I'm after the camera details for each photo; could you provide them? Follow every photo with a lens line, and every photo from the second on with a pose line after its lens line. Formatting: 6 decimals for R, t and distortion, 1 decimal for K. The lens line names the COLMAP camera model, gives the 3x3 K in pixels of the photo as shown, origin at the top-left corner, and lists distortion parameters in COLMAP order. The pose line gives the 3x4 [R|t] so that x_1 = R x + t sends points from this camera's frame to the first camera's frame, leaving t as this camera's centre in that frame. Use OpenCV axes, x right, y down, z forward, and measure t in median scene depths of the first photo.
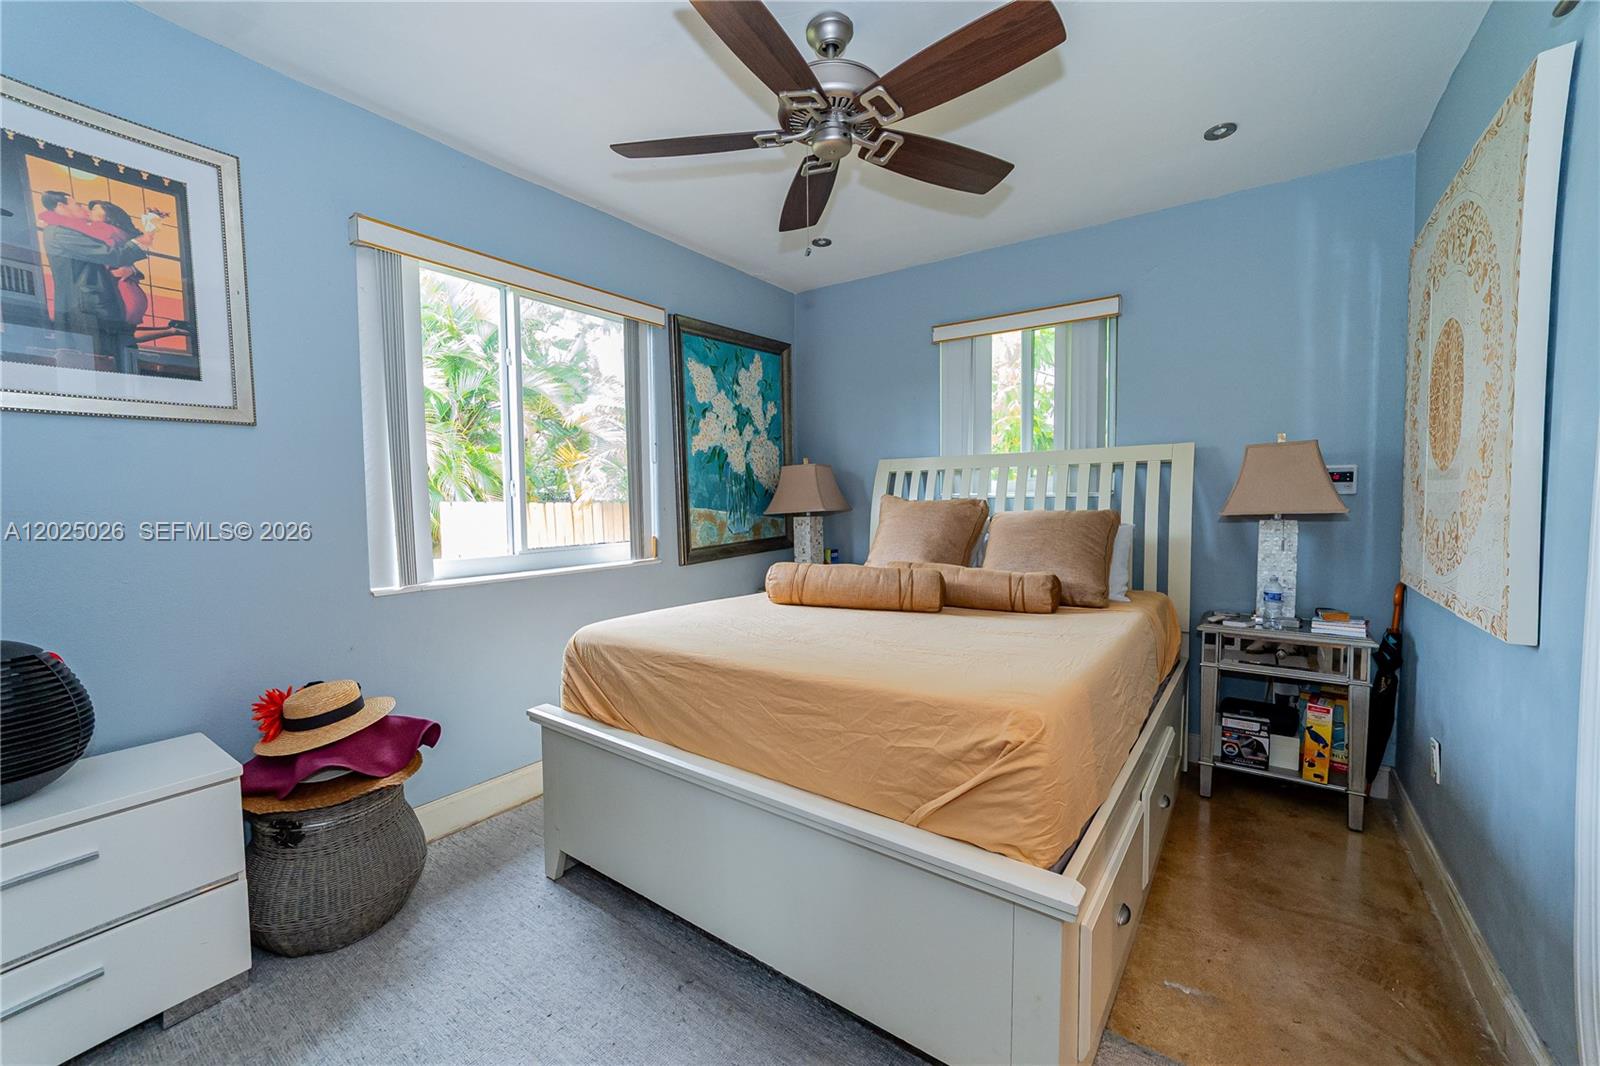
lens RADIAL K [[637.2, 0, 797.6], [0, 637.2, 530.3], [0, 0, 1]] dist [-0.018772, 0.002886]
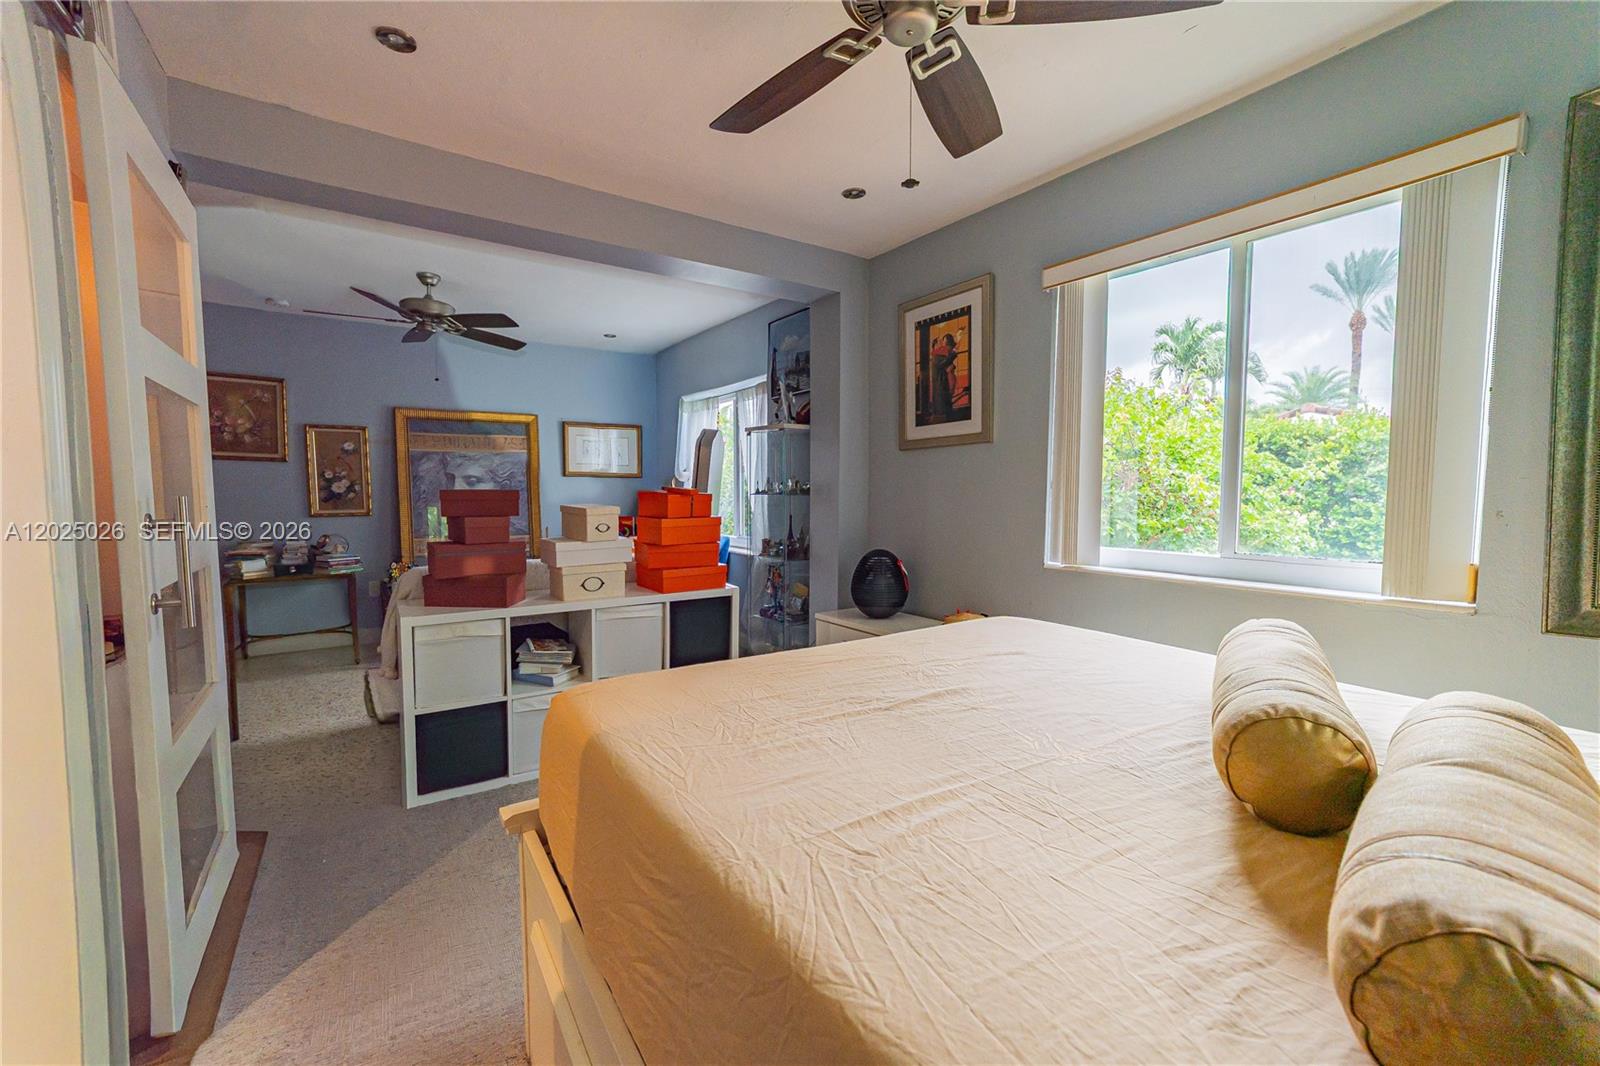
lens RADIAL K [[637.2, 0, 797.6], [0, 637.2, 530.3], [0, 0, 1]] dist [-0.018772, 0.002886]
pose [[-0.357825, 0.059549, -0.931888, 0.883648], [-0.054384, 0.994942, 0.084461, -0.061435], [0.932204, 0.080902, -0.352776, 1.256341]]
